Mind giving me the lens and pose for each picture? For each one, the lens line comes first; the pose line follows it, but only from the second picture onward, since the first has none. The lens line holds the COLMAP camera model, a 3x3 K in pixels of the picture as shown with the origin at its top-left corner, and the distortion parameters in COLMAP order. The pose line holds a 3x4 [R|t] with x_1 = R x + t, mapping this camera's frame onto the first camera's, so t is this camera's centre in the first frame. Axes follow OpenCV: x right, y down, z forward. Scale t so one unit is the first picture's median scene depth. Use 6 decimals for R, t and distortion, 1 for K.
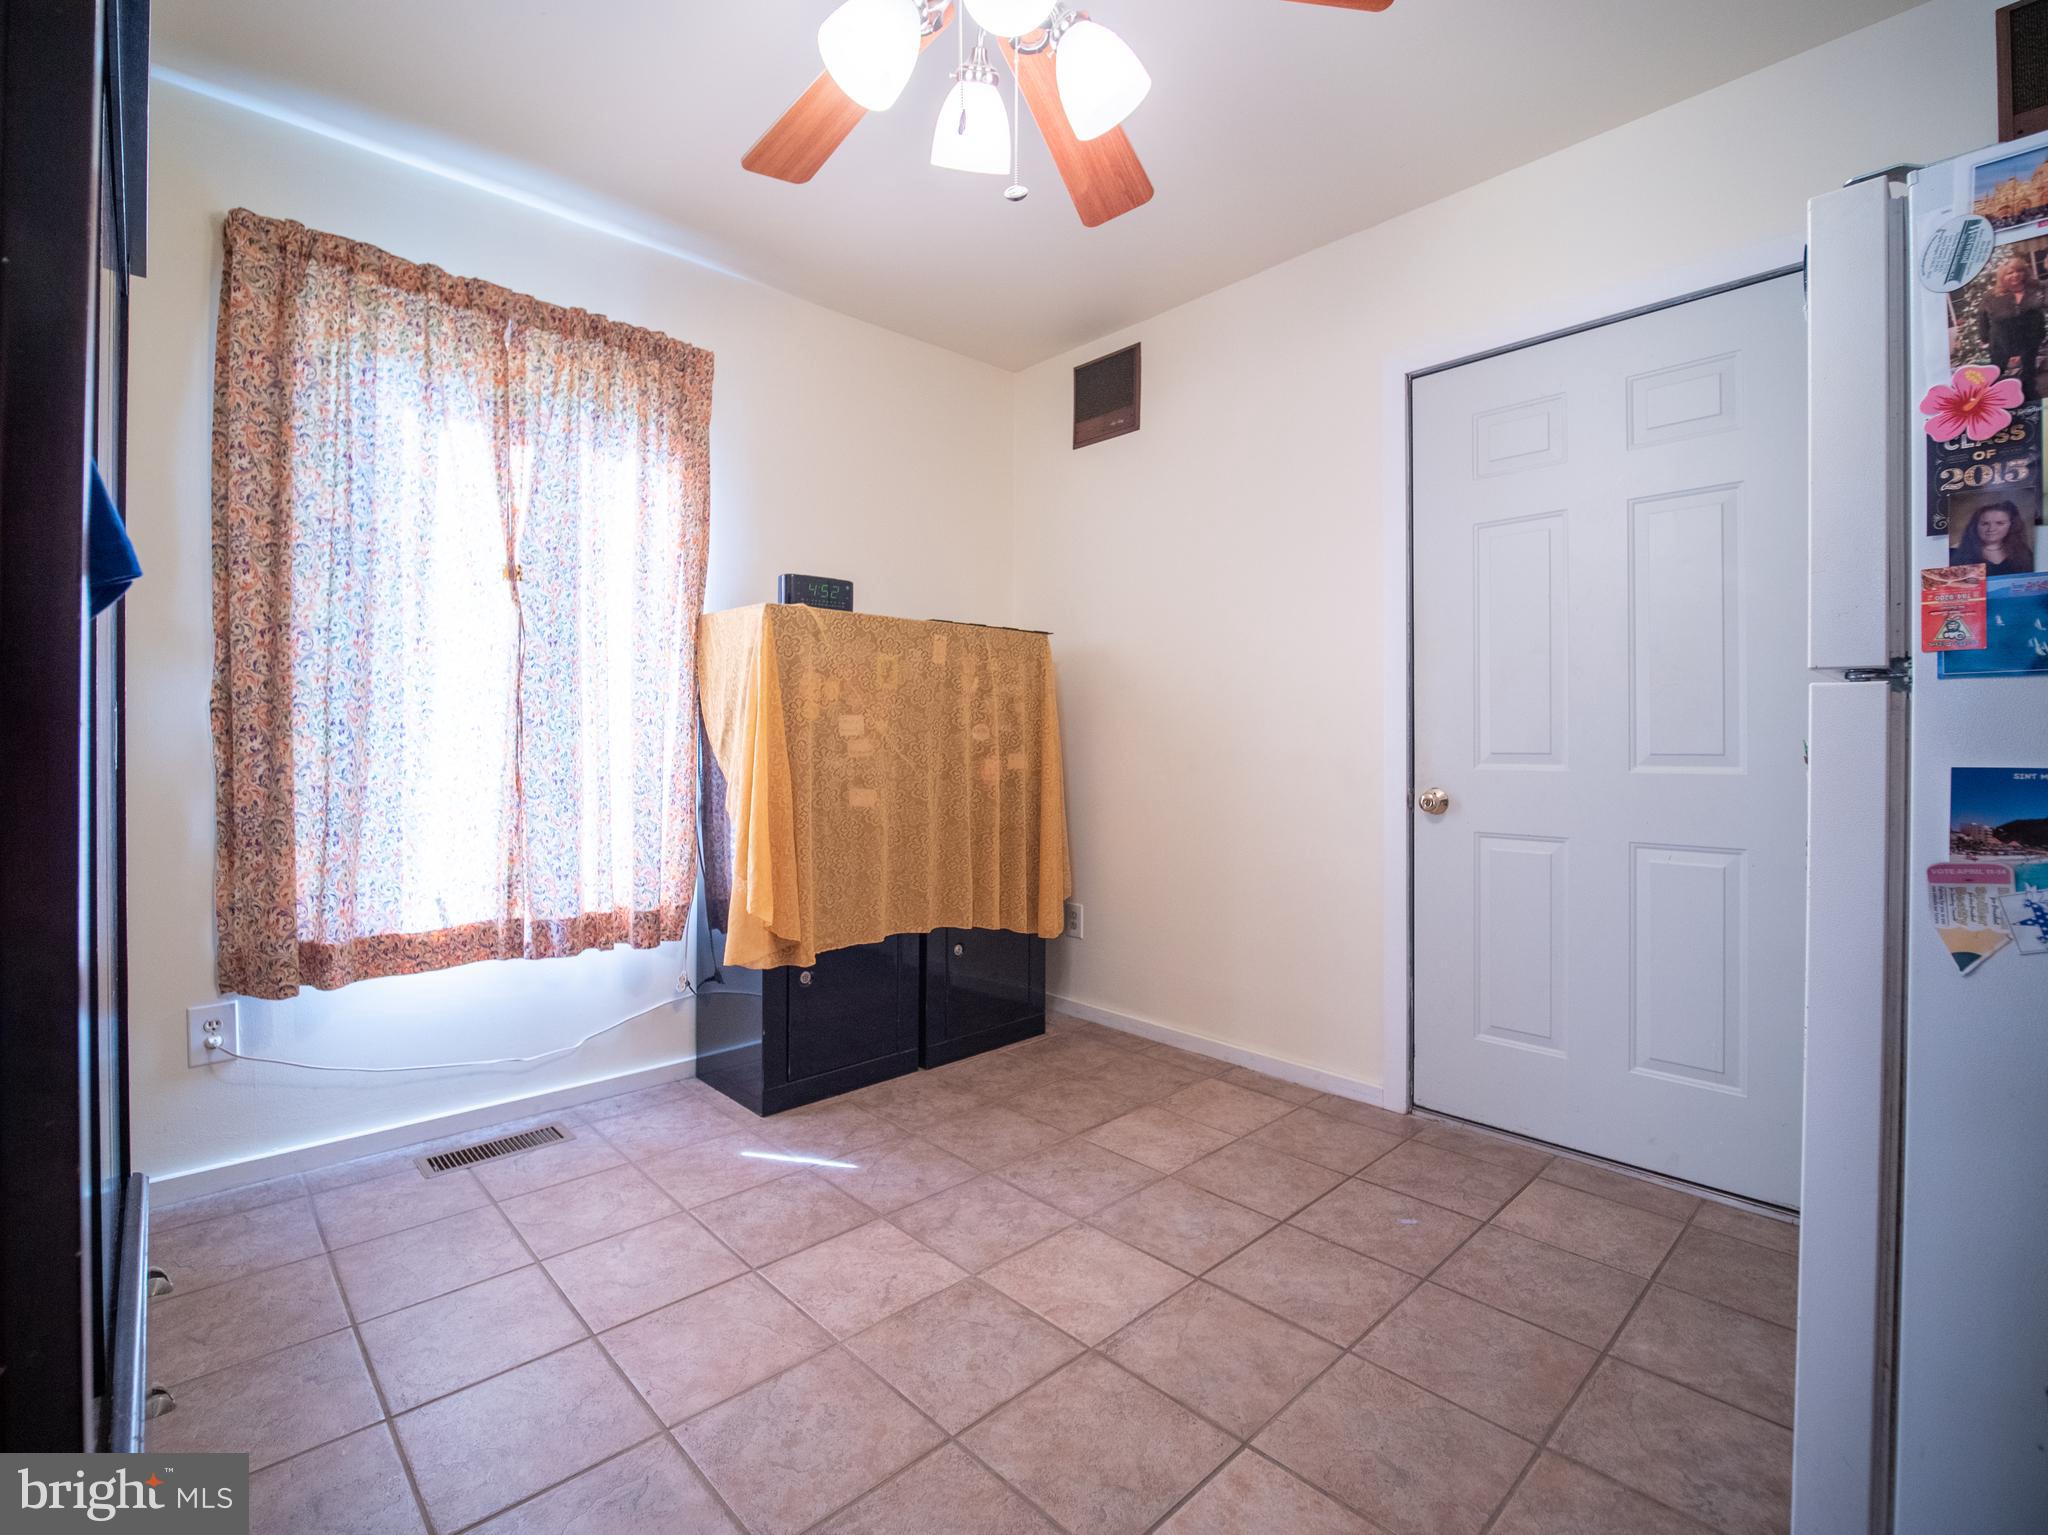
lens RADIAL K [[945.2, 0, 1016.1], [0, 945.2, 755.0], [0, 0, 1]] dist [-0.012843, -0.000809]
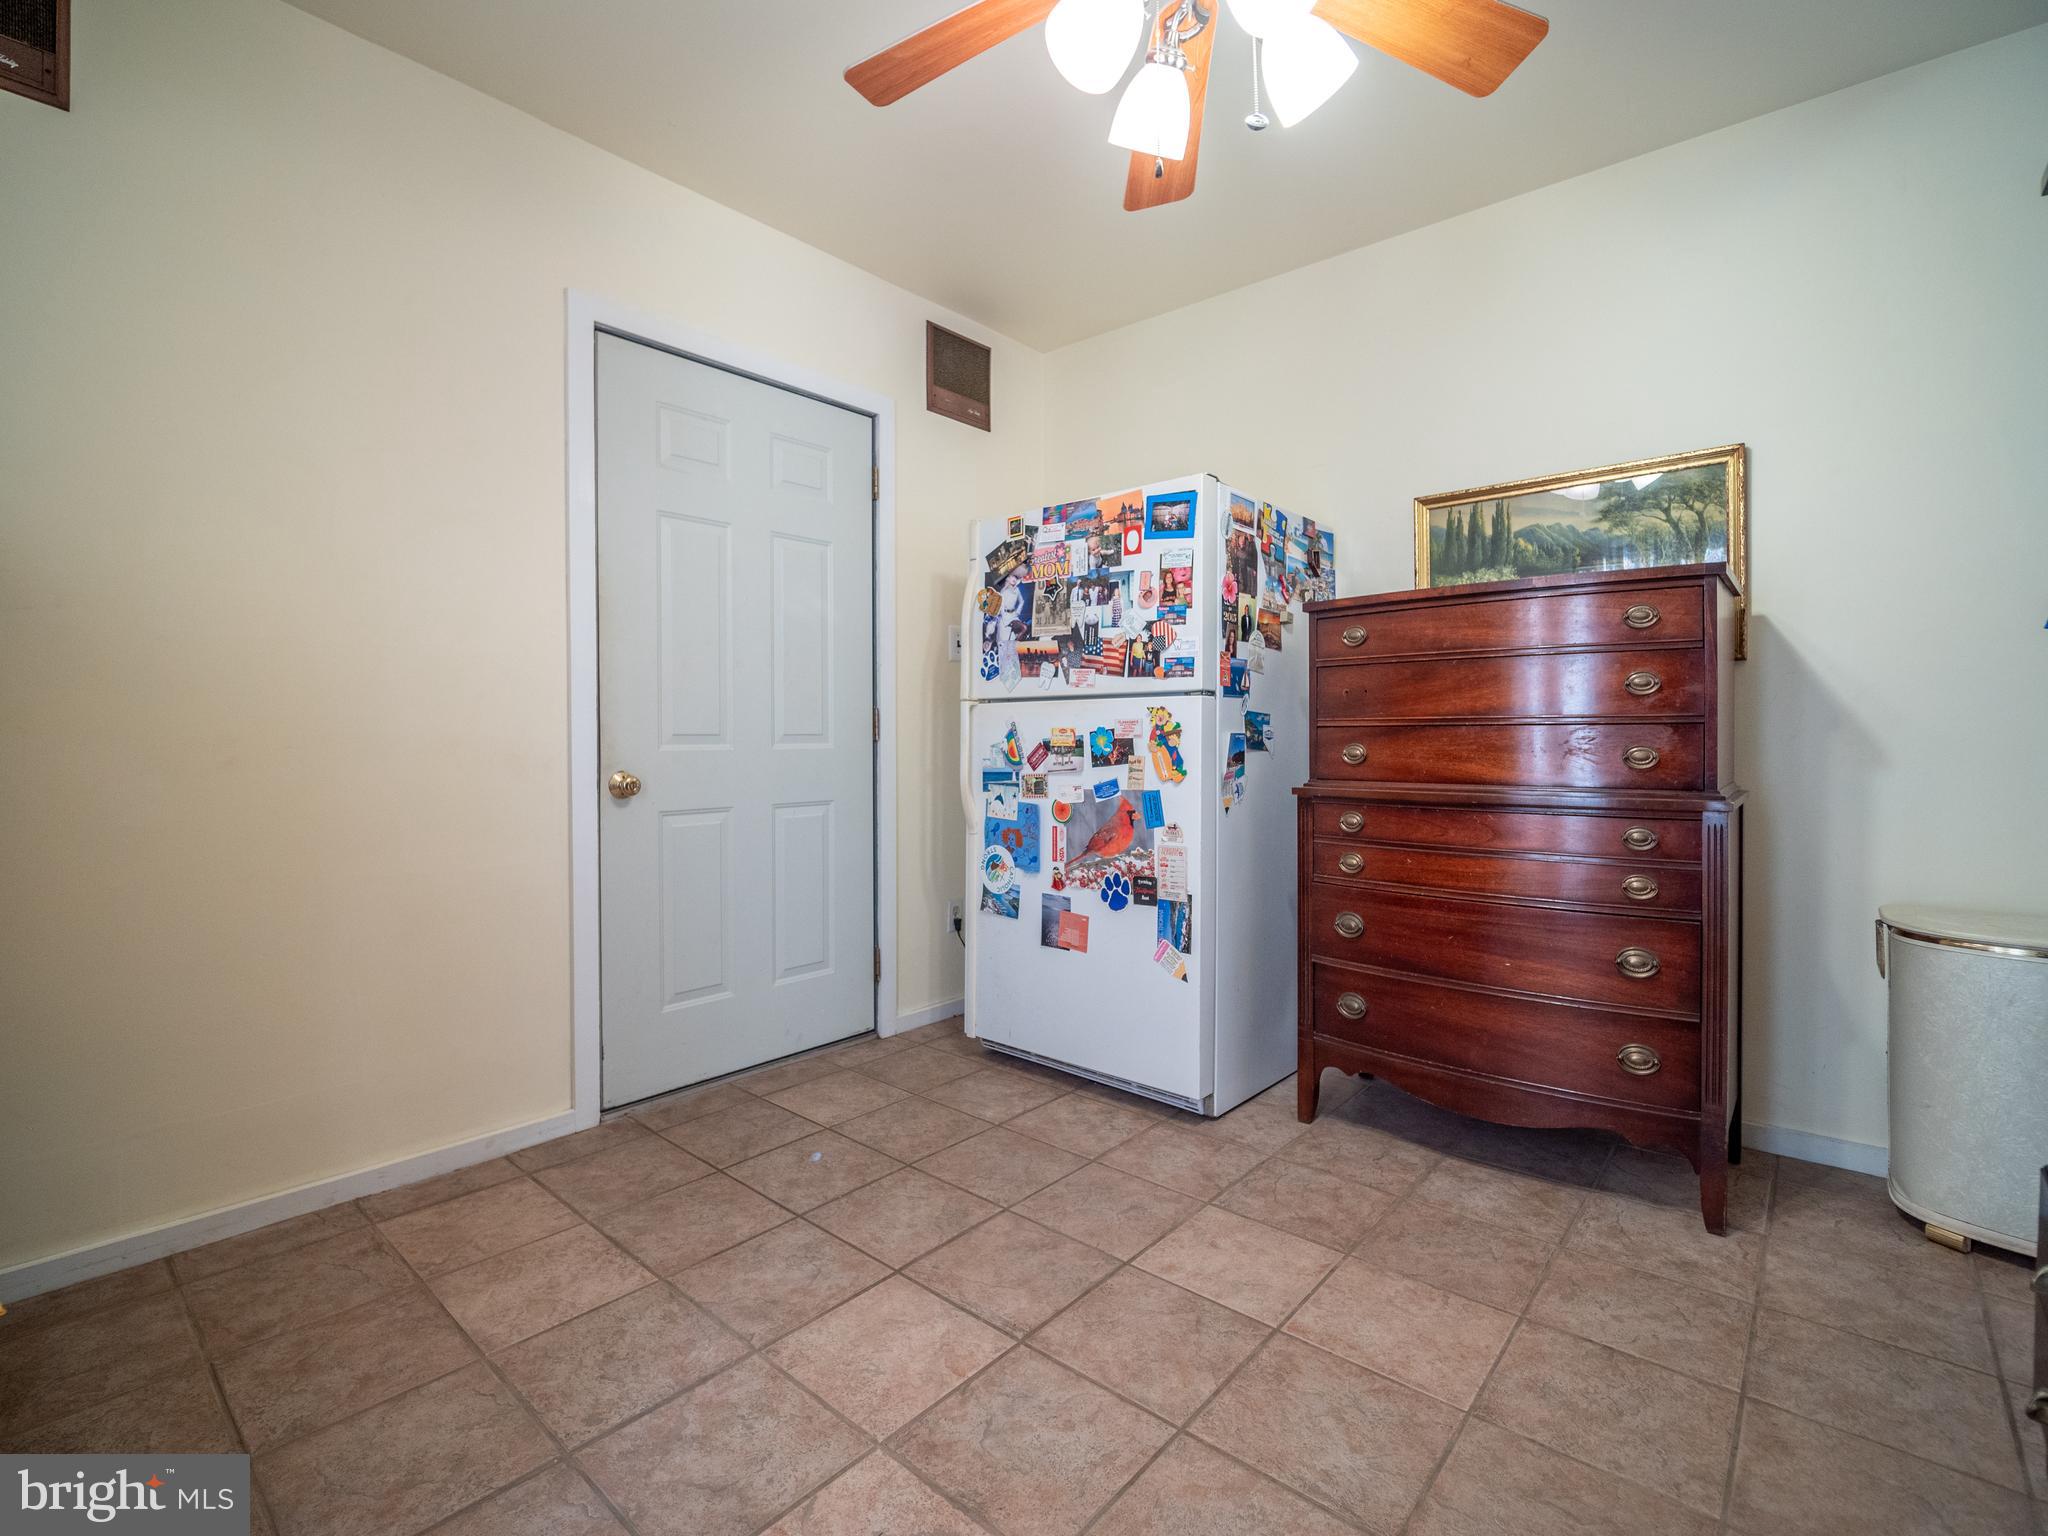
lens RADIAL K [[945.2, 0, 1016.1], [0, 945.2, 755.5], [0, 0, 1]] dist [-0.012843, -0.000809]
pose [[-0.096615, -0.019064, 0.995139, -0.675616], [0.014542, 0.999683, 0.020563, 0.006561], [-0.995216, 0.016458, -0.096307, 0.843617]]
